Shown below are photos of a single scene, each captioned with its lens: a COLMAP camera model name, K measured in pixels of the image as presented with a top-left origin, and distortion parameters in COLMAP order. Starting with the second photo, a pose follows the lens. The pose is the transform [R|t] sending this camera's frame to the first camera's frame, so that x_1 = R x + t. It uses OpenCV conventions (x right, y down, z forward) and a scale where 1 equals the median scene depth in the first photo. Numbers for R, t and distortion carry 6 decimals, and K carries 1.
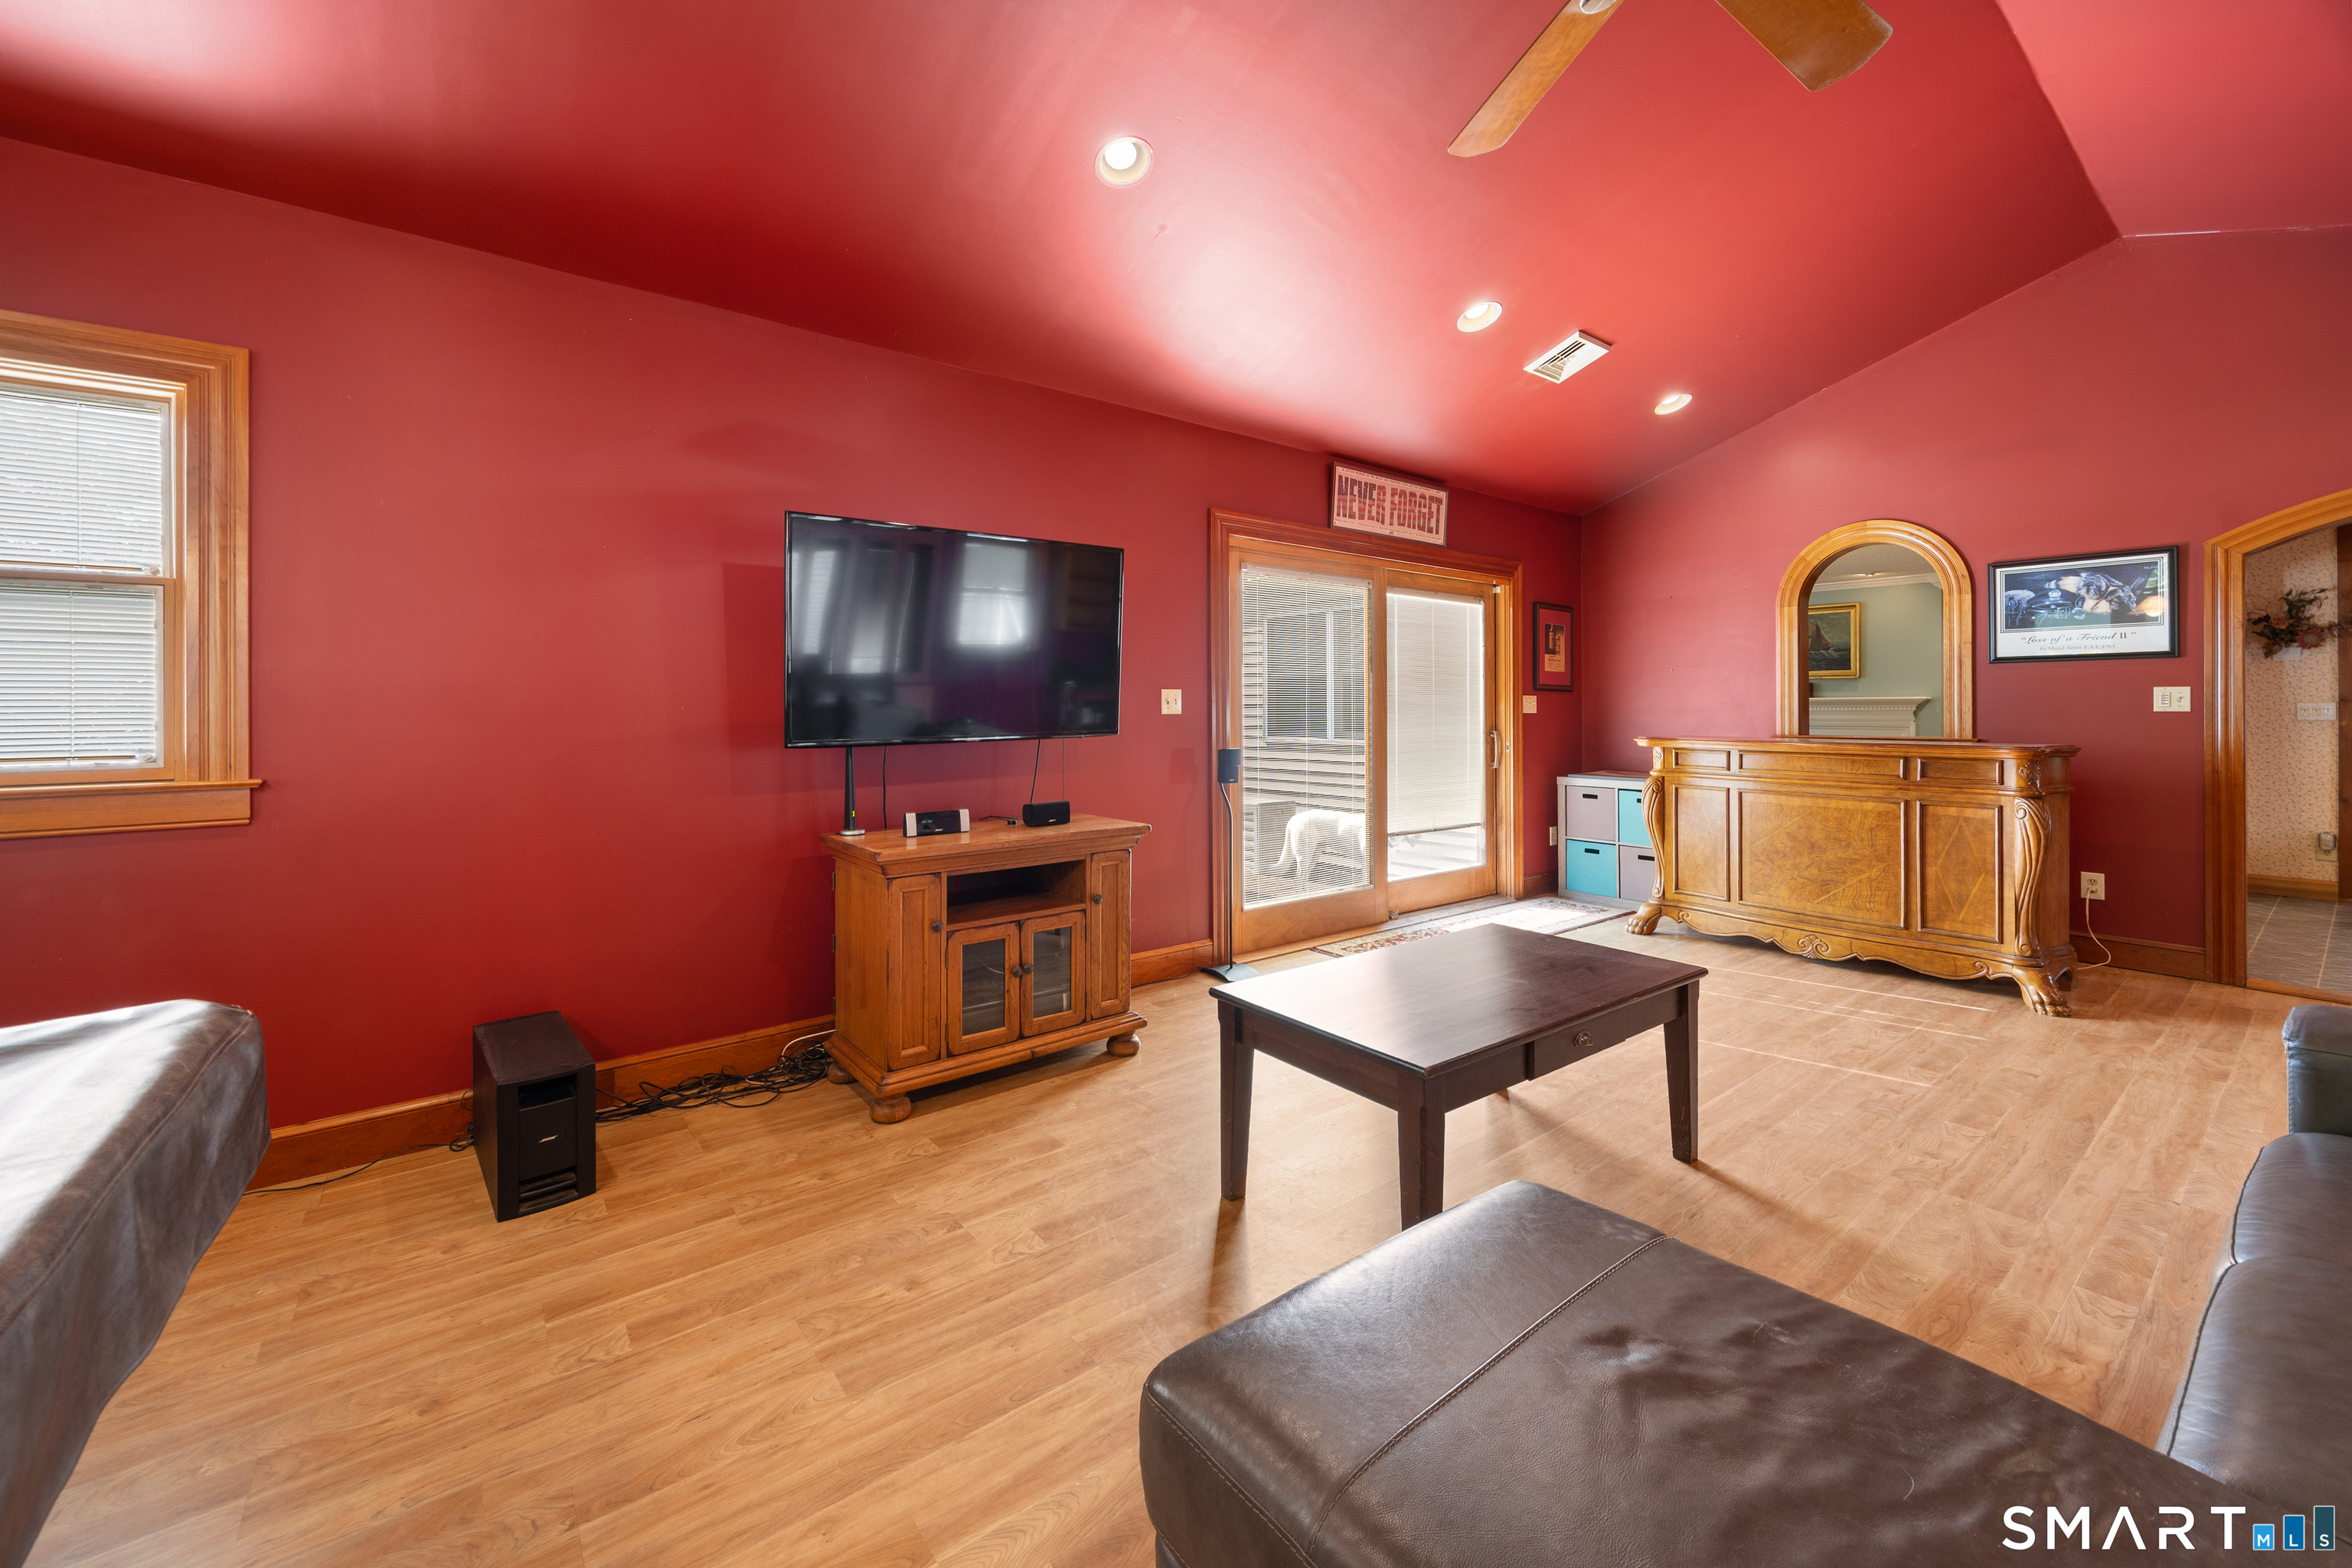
lens RADIAL K [[929.6, 0, 1186.0], [0, 929.6, 703.9], [0, 0, 1]] dist [0.000001, 0.000559]
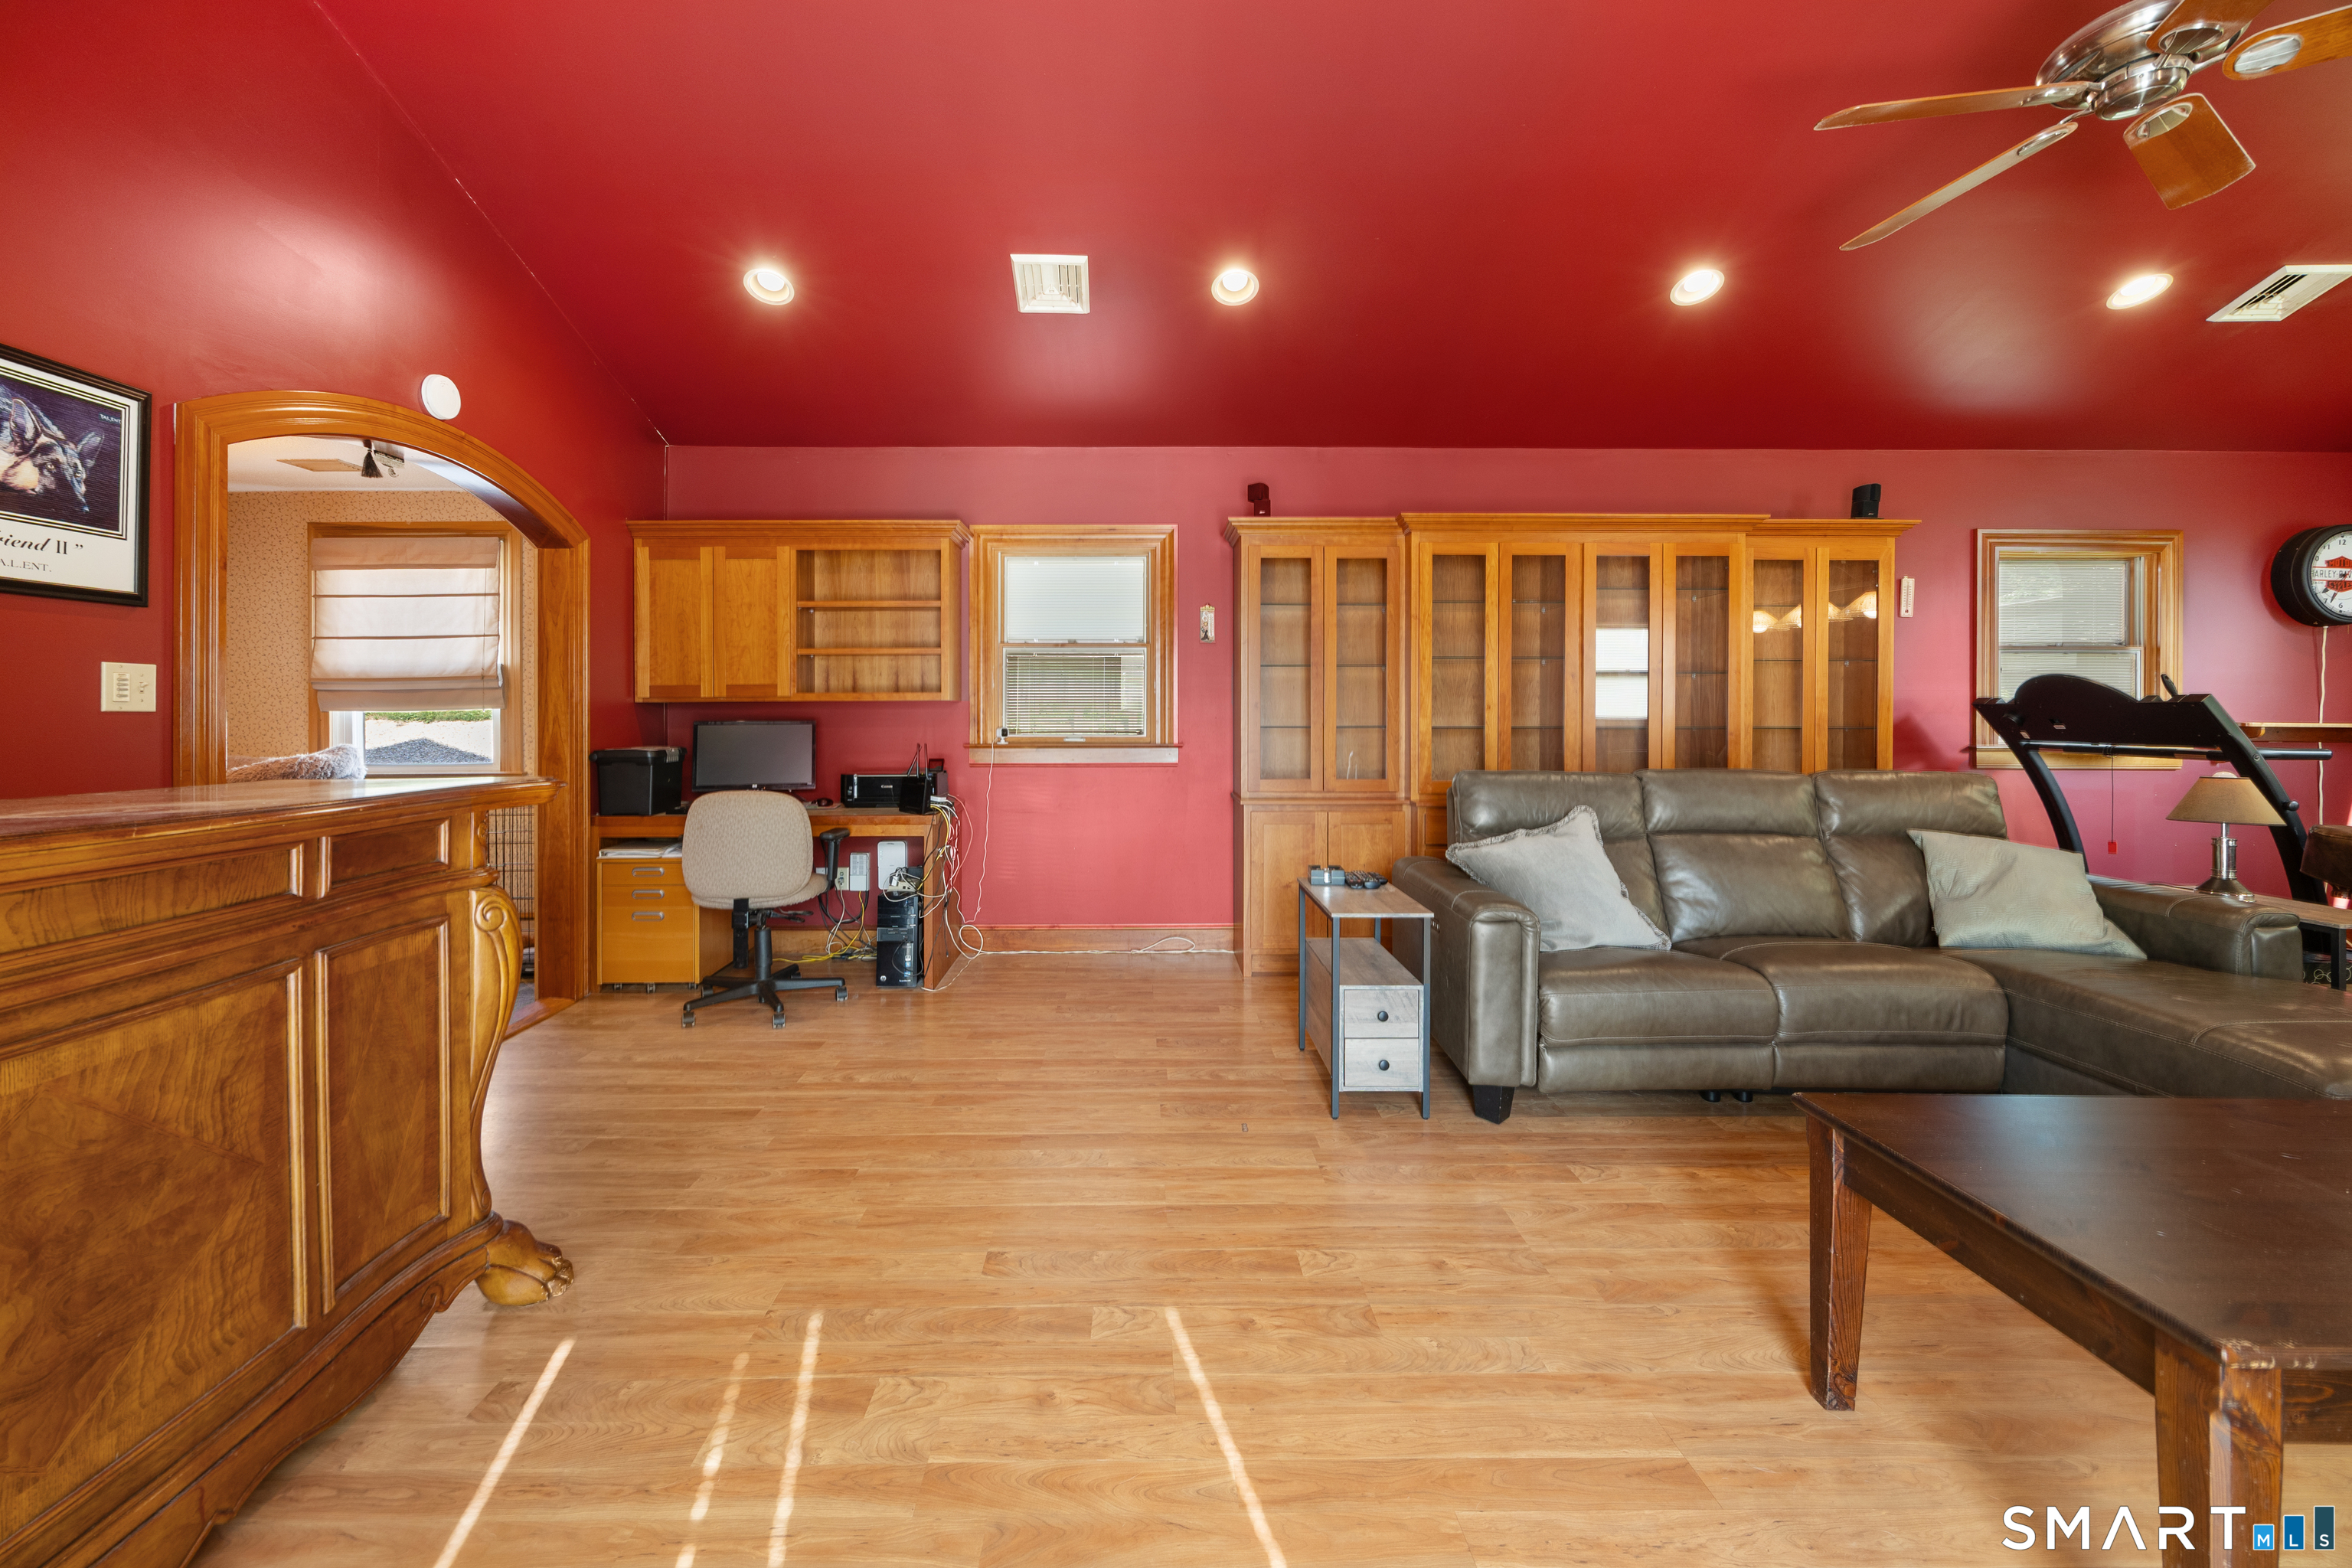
lens RADIAL K [[929.6, 0, 1149.6], [0, 929.6, 717.3], [0, 0, 1]] dist [0.000001, 0.000559]
pose [[-0.788288, 0.000458, 0.615306, 0.302371], [-0.004093, 0.999974, -0.005988, 0.012250], [-0.615293, -0.007238, -0.788266, 1.066427]]
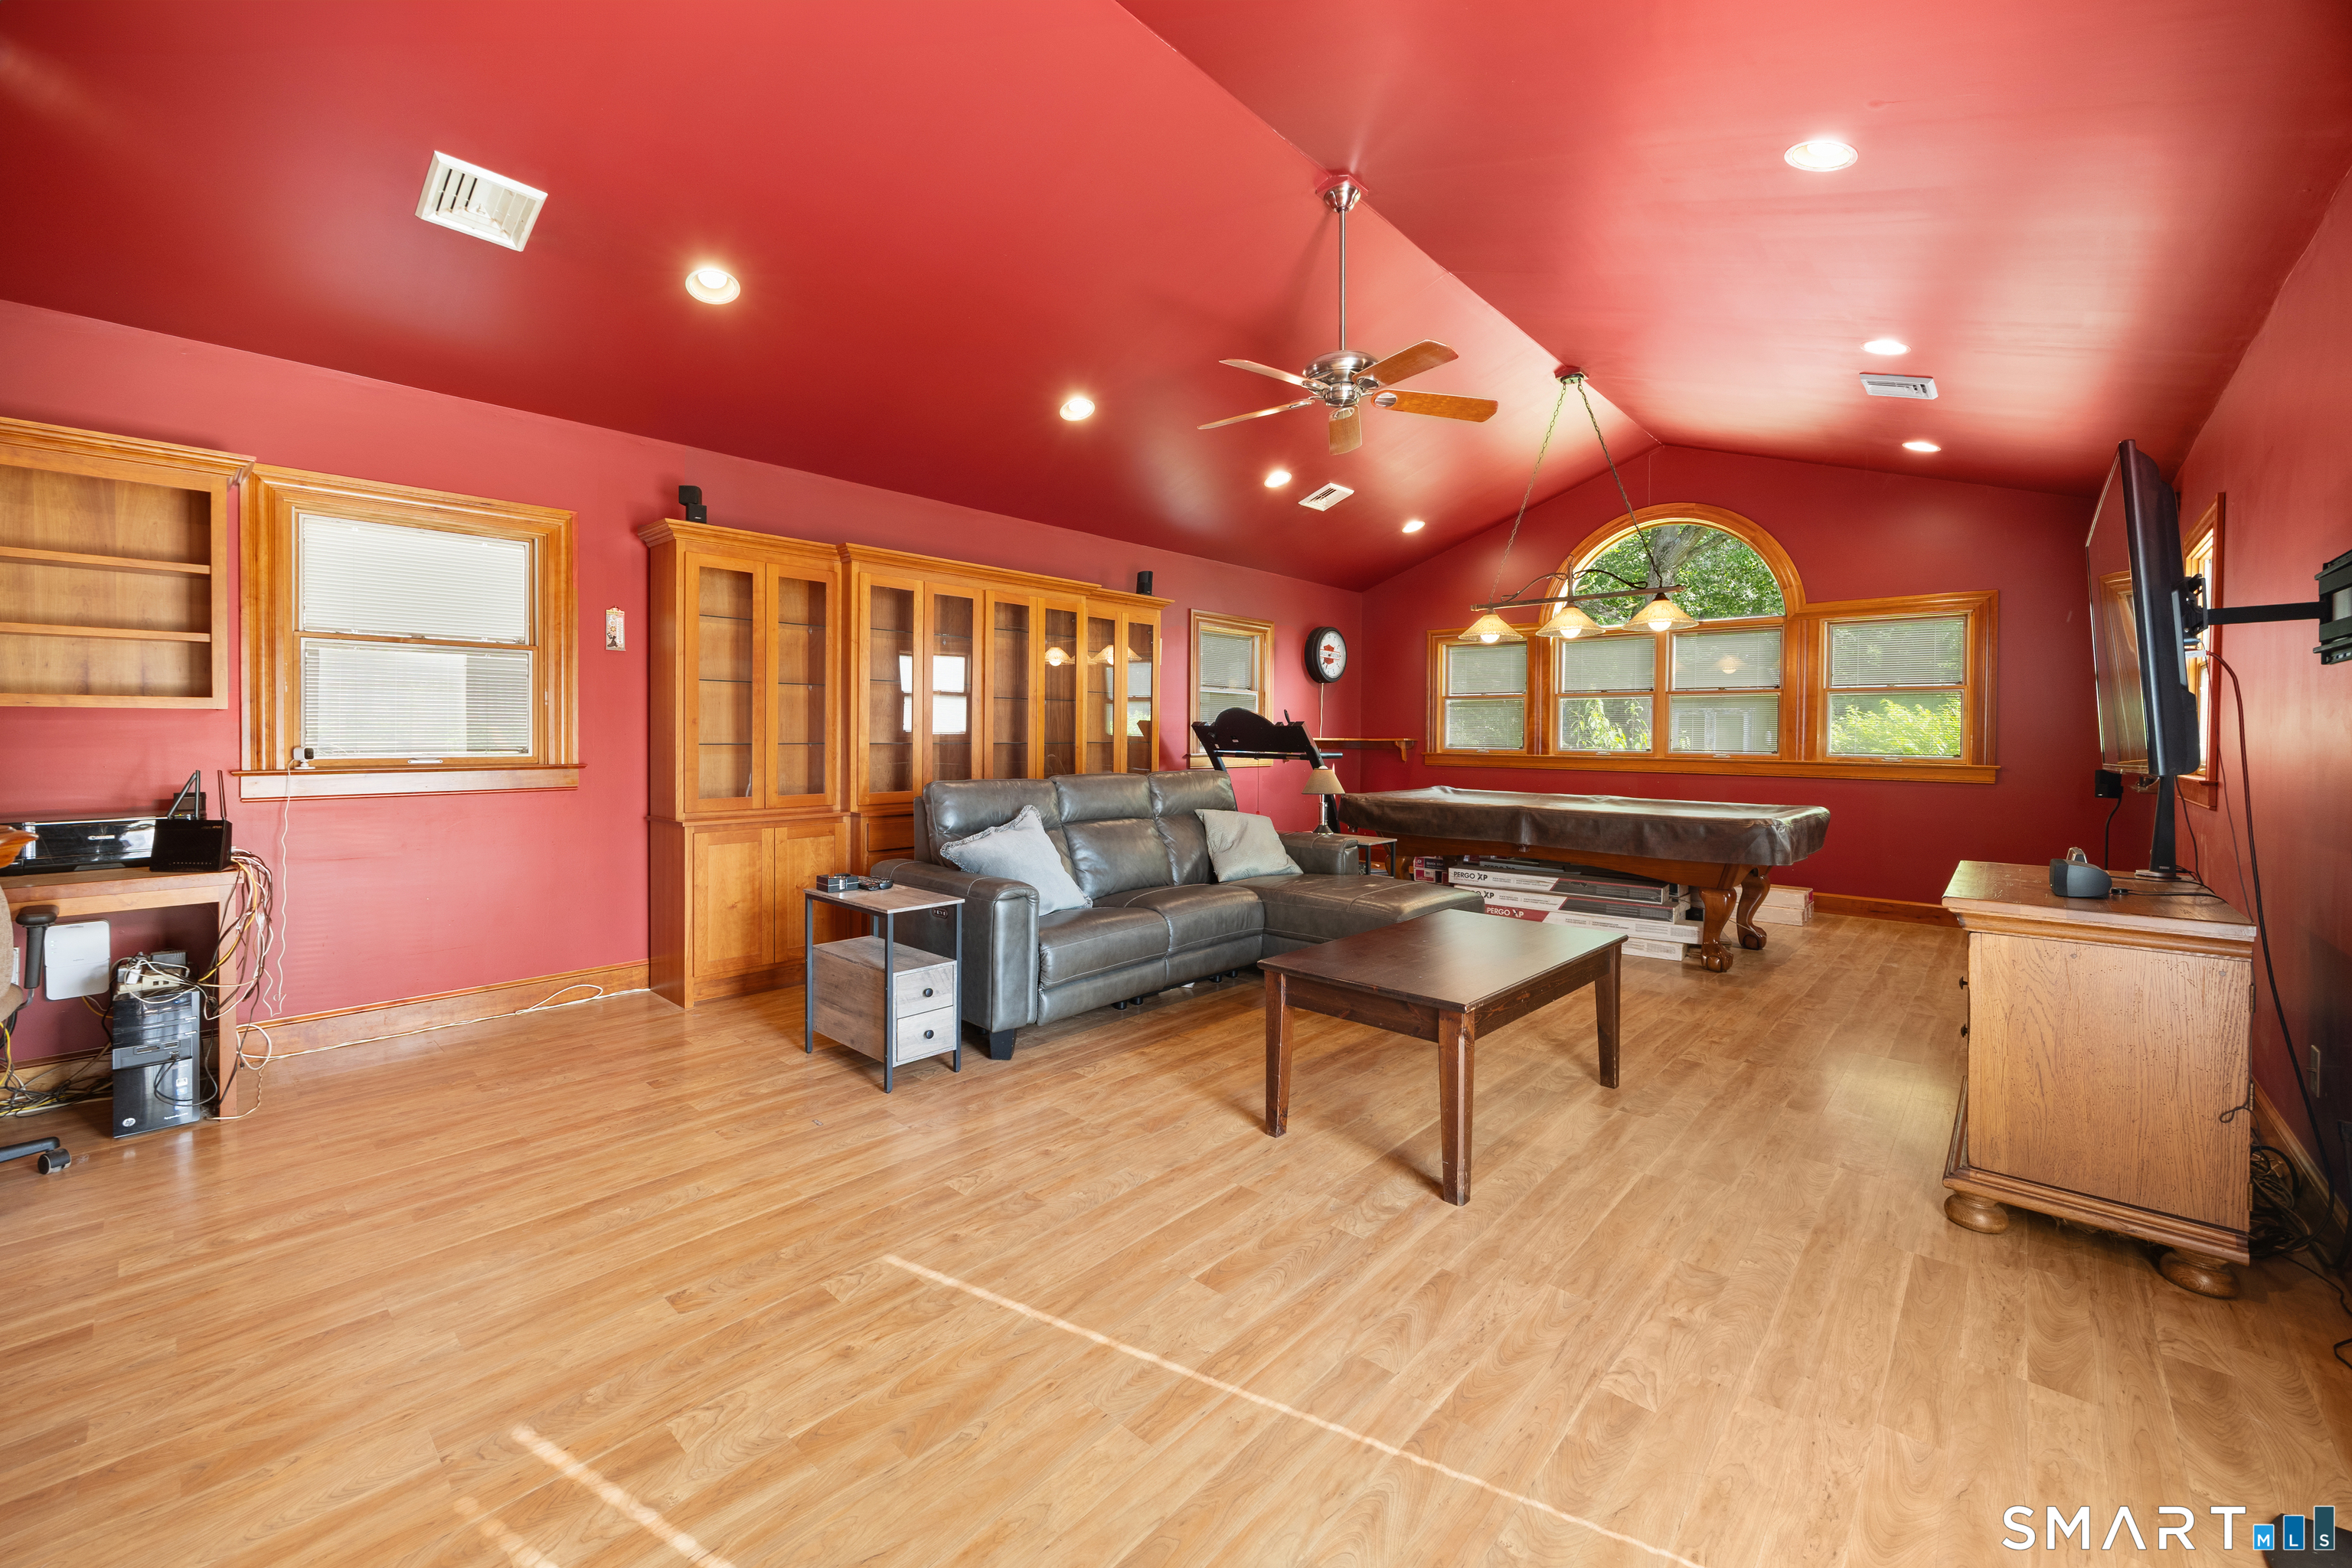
lens RADIAL K [[929.6, 0, 1192.2], [0, 929.6, 748.1], [0, 0, 1]] dist [0.000001, 0.000559]
pose [[-0.986420, -0.001031, -0.164238, 0.485114], [-0.002670, 0.999949, 0.009759, 0.009492], [0.164219, 0.010065, -0.986372, 1.231567]]
